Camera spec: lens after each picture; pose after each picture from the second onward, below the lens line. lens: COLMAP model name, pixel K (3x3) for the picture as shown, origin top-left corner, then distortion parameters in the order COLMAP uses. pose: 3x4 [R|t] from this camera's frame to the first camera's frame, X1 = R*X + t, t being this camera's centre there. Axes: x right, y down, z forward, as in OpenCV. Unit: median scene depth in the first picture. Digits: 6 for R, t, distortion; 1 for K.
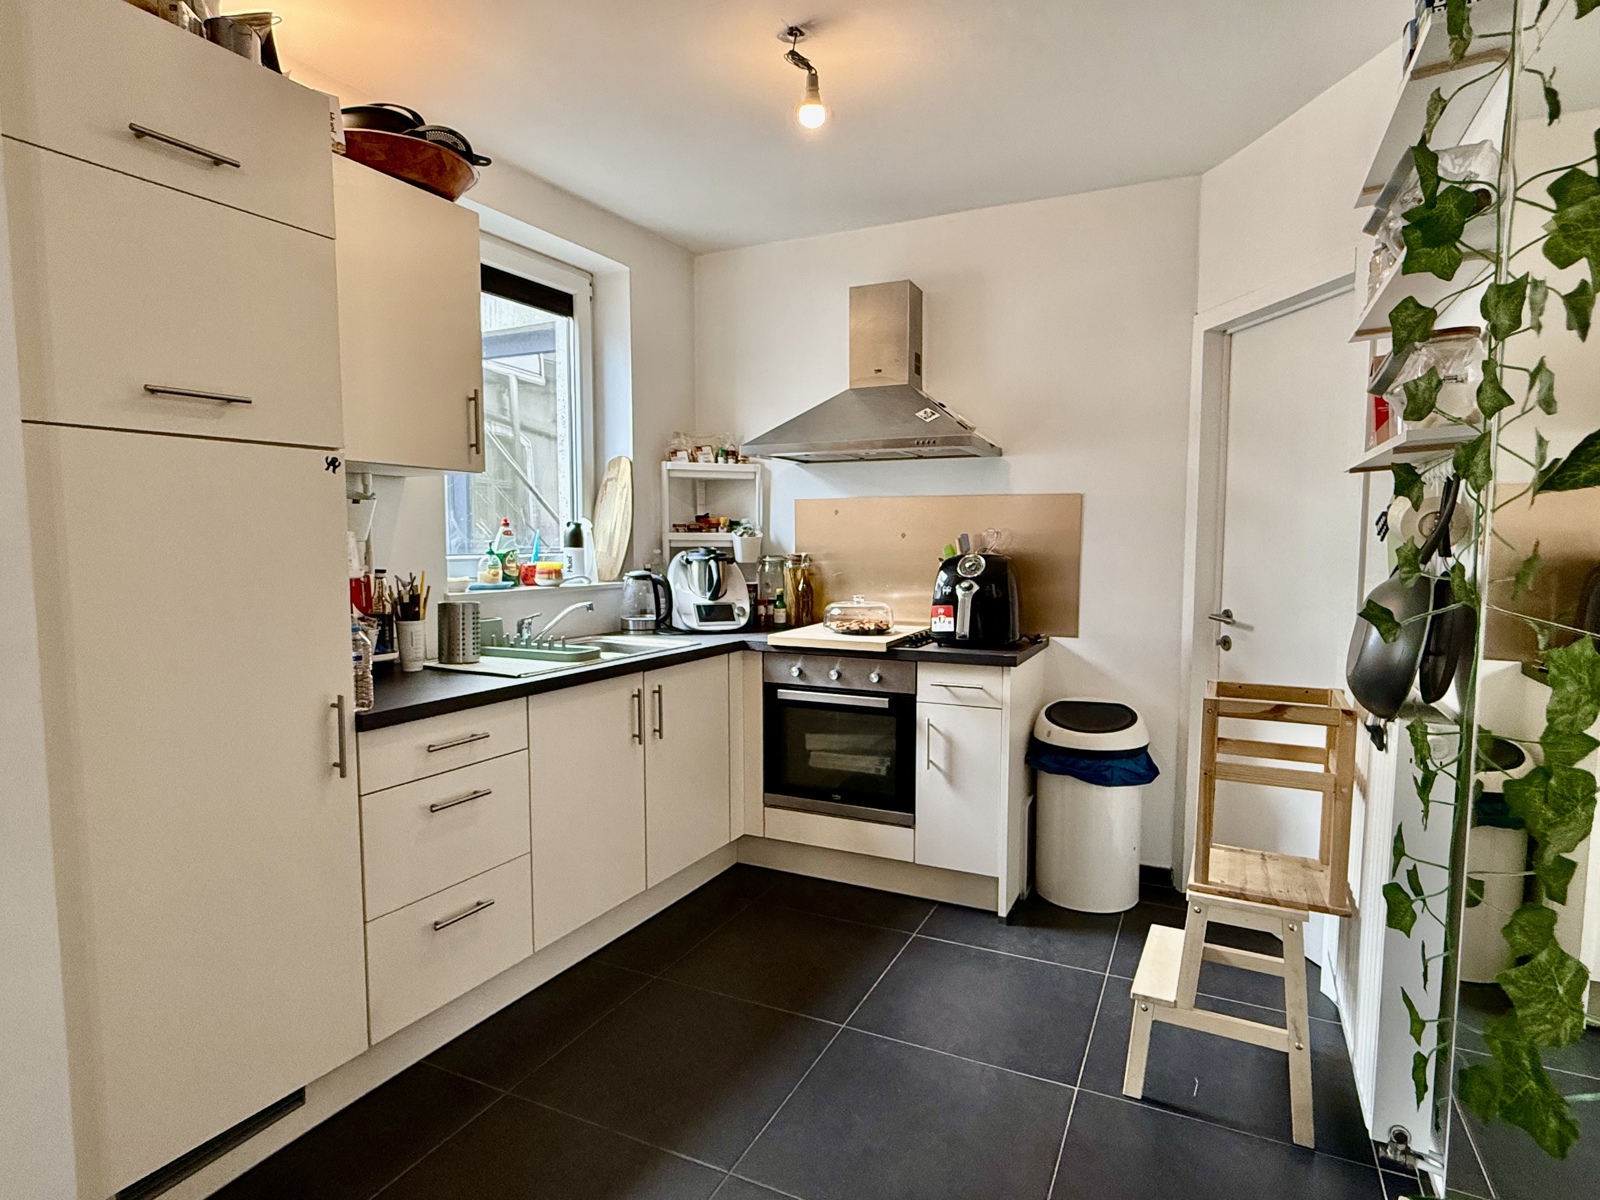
lens RADIAL K [[875.3, 0, 790.6], [0, 875.3, 612.4], [0, 0, 1]] dist [0.000554, 0.000048]
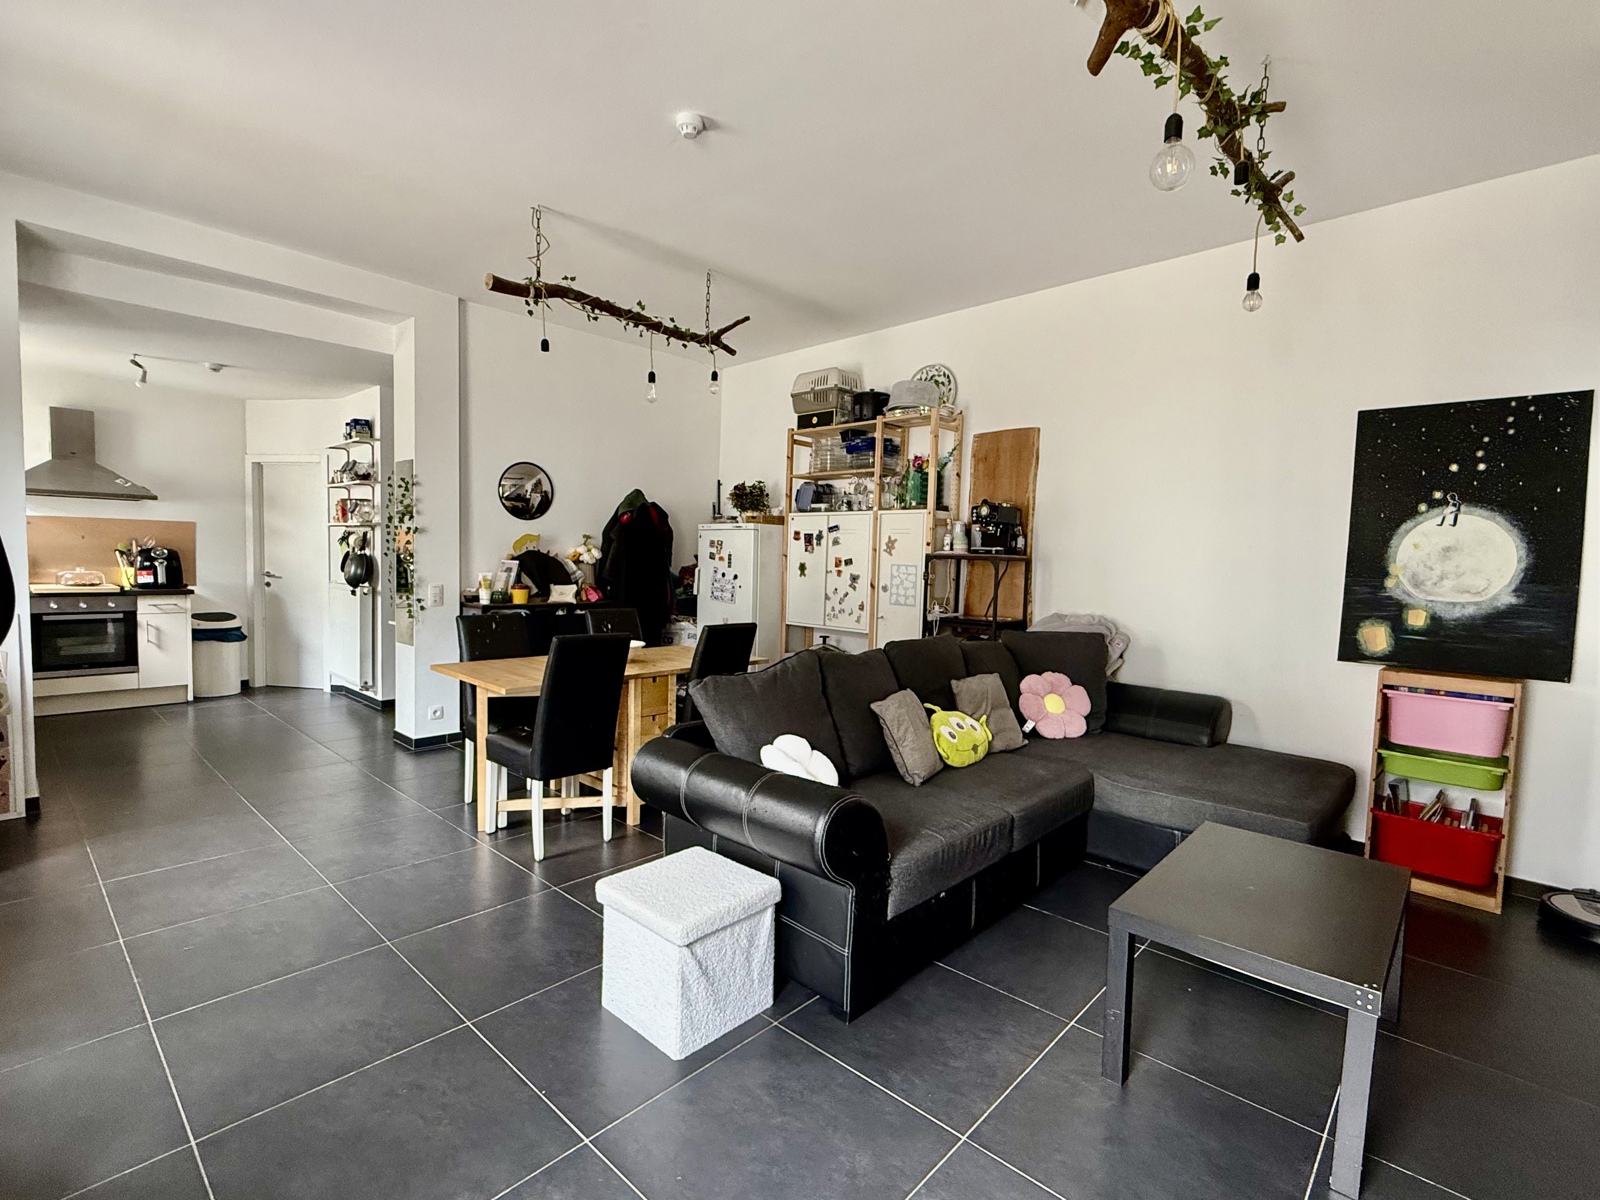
lens RADIAL K [[764.9, 0, 796.6], [0, 764.9, 603.9], [0, 0, 1]] dist [-0.003016, -0.000079]
pose [[0.281169, -0.053435, 0.958169, -1.205934], [0.053053, 0.997787, 0.040077, 0.085658], [-0.958191, 0.039565, 0.283382, -1.115934]]
